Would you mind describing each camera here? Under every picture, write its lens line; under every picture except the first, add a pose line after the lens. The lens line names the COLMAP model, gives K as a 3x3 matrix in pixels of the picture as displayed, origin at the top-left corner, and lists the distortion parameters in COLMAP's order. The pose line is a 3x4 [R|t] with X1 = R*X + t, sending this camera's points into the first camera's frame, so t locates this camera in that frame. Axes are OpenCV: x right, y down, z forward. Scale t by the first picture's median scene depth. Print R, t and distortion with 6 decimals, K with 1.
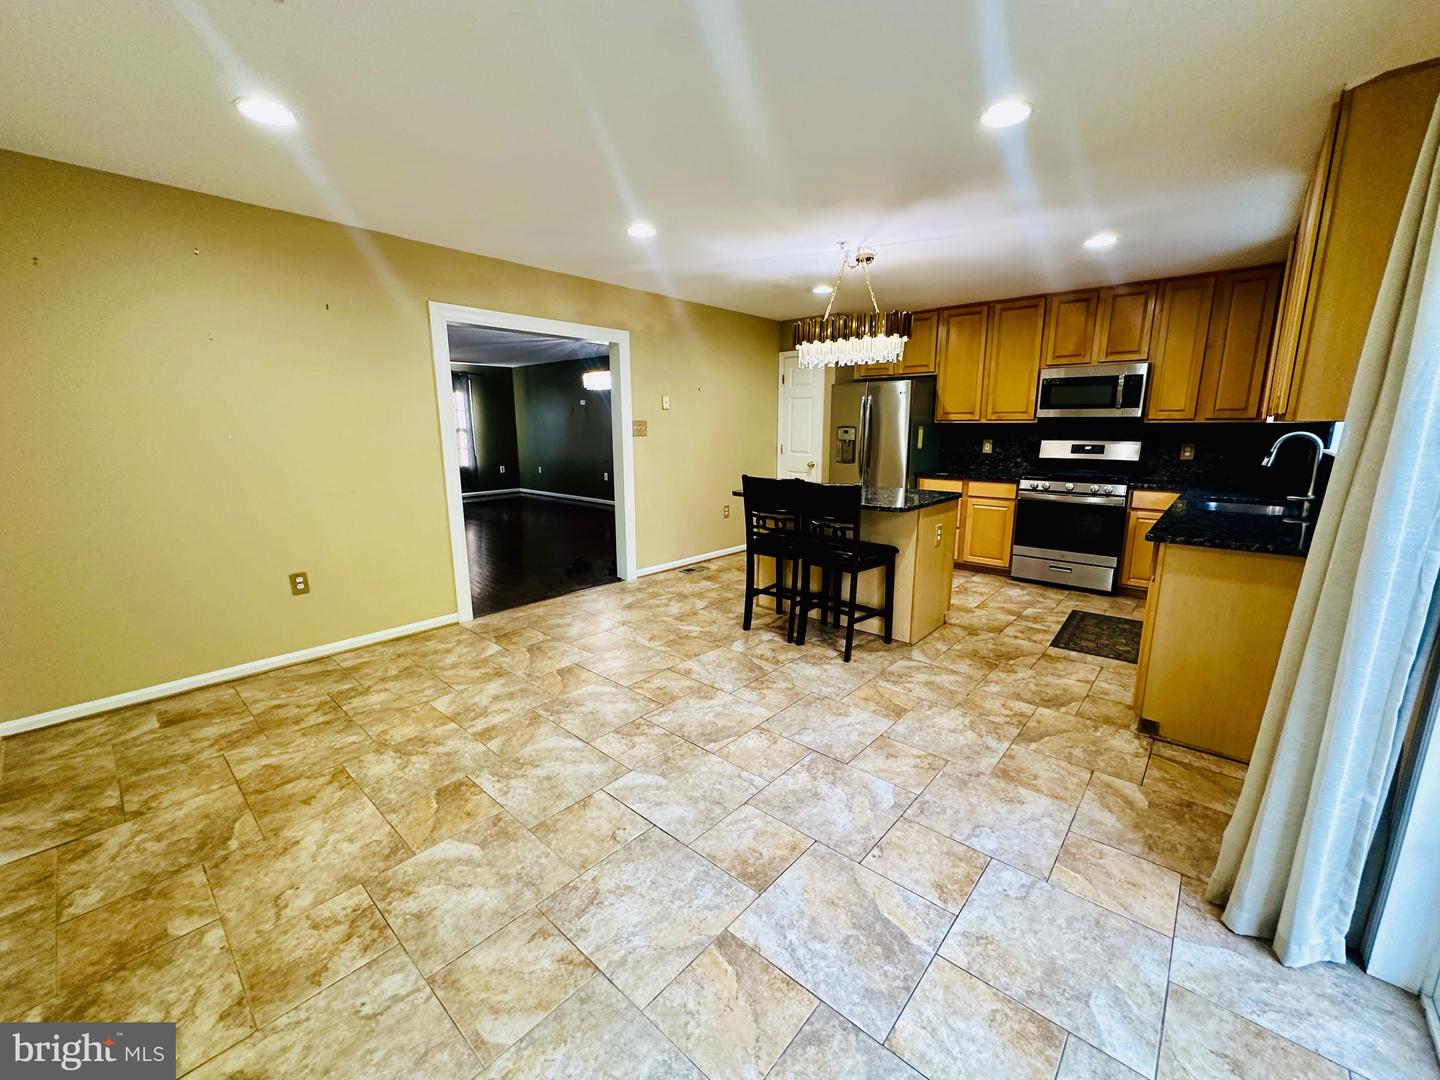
lens RADIAL K [[577.8, 0, 718.8], [0, 577.8, 537.6], [0, 0, 1]] dist [-0.004613, 0.000773]
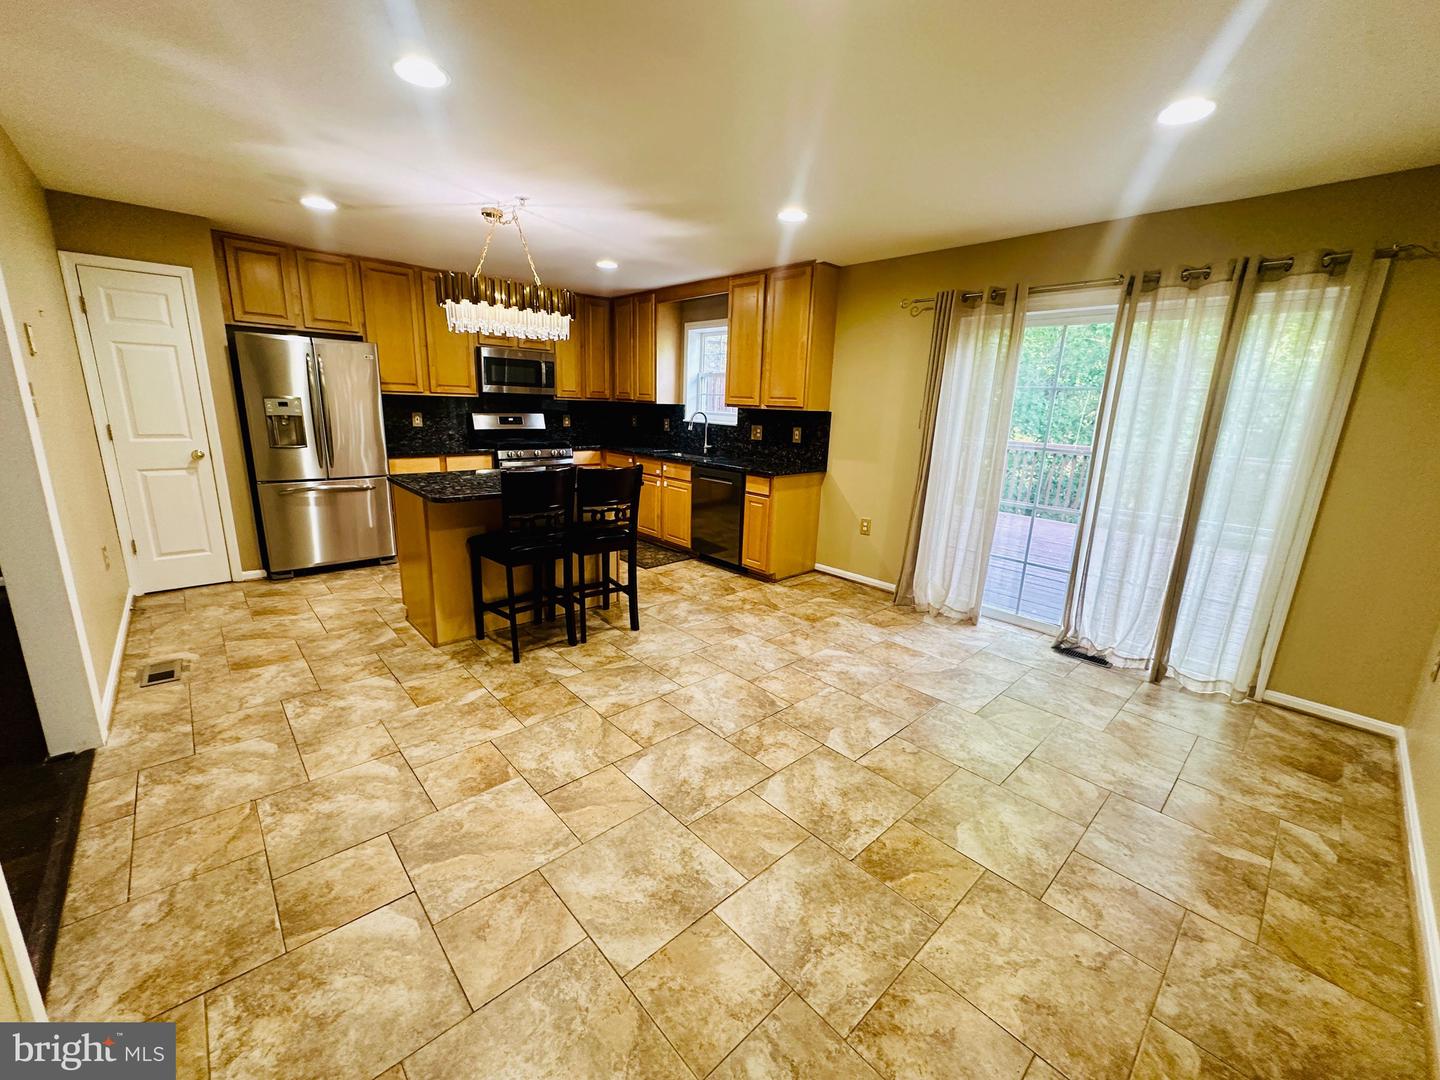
lens RADIAL K [[577.8, 0, 719.6], [0, 577.8, 537.5], [0, 0, 1]] dist [-0.004613, 0.000773]
pose [[0.096869, -0.224625, 0.969618, -0.831256], [0.154825, 0.965742, 0.208259, -0.164847], [-0.983181, 0.129947, 0.128328, 0.740811]]
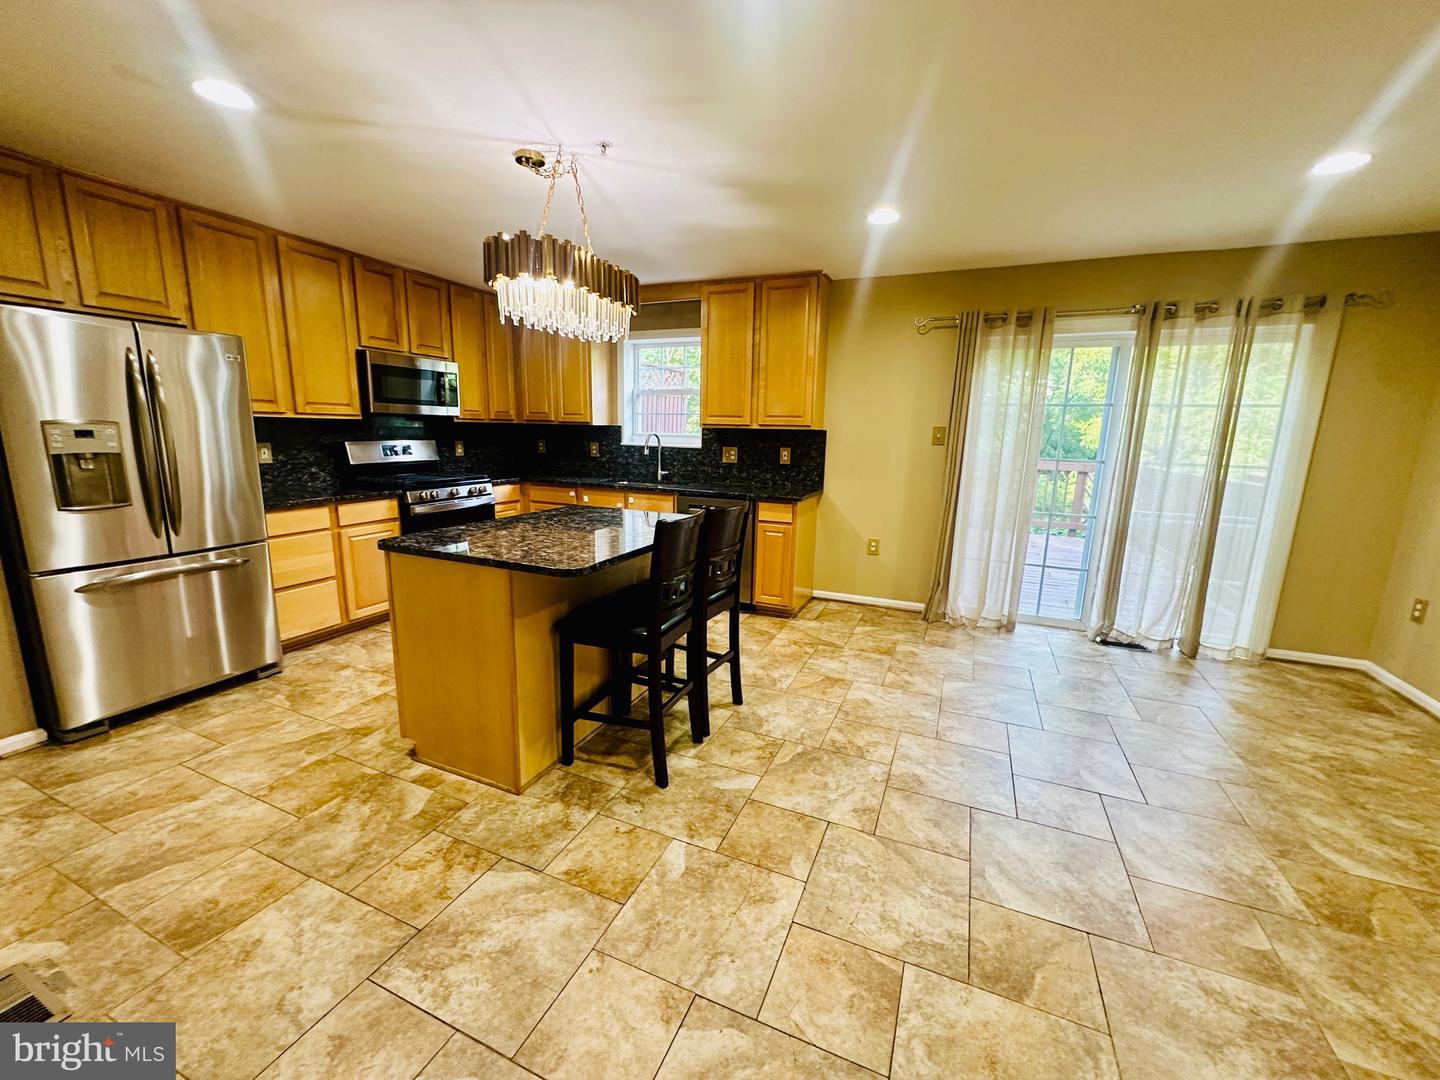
lens RADIAL K [[577.8, 0, 719.7], [0, 577.8, 536.3], [0, 0, 1]] dist [-0.004613, 0.000773]
pose [[-0.315889, -0.178711, 0.931814, -0.571997], [0.160889, 0.957789, 0.238234, -0.255115], [-0.935056, 0.225174, -0.273802, 1.305063]]
